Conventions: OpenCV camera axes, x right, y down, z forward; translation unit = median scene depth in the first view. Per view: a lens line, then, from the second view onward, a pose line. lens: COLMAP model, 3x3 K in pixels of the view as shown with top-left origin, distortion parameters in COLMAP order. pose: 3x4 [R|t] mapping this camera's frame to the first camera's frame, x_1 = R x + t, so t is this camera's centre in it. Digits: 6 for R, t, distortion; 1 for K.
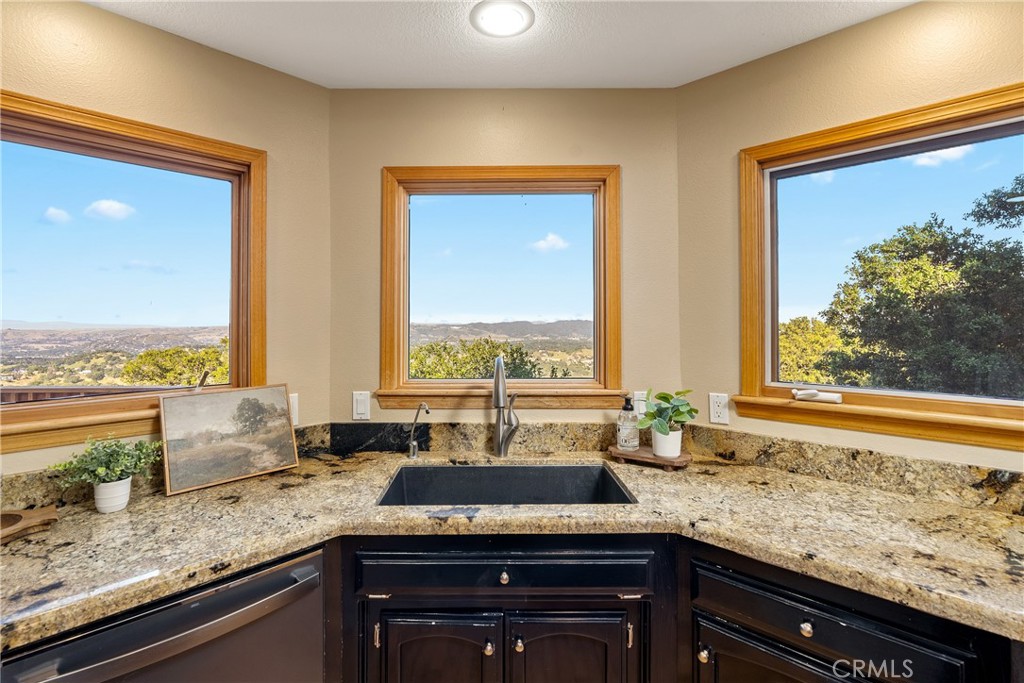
lens RADIAL K [[468.8, 0, 487.0], [0, 468.8, 314.8], [0, 0, 1]] dist [-0.004298, 0.000079]
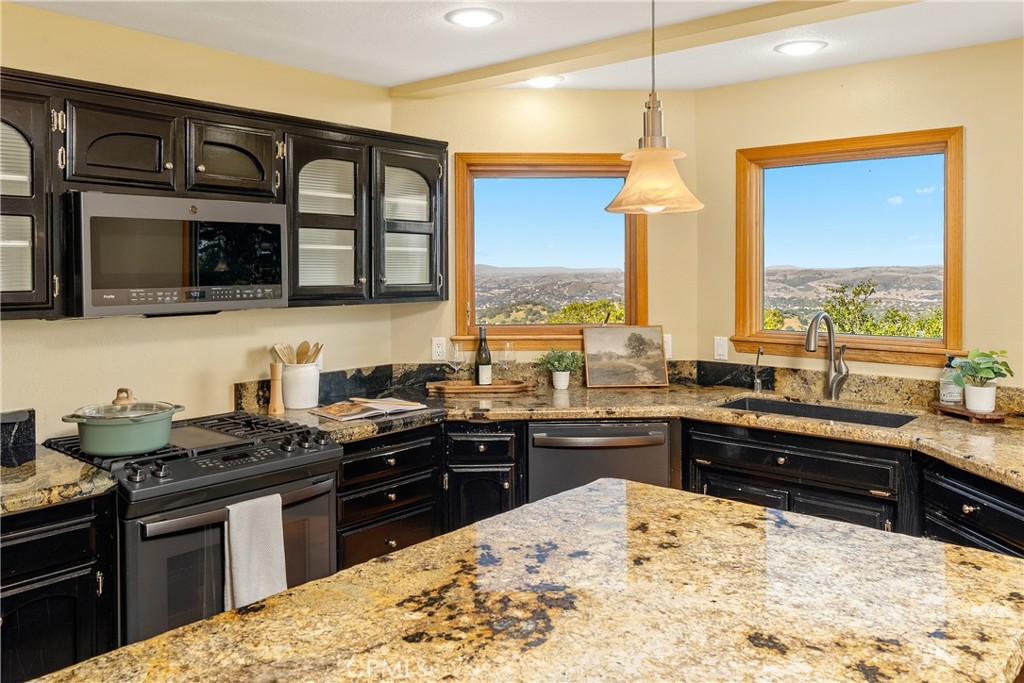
lens RADIAL K [[791.3, 0, 488.3], [0, 791.3, 266.6], [0, 0, 1]] dist [-0.002792, -0.001686]
pose [[0.744602, 0.002087, -0.667505, 0.717766], [0.009811, 0.999853, 0.014071, -0.058273], [0.667437, -0.017026, 0.744472, -1.019988]]
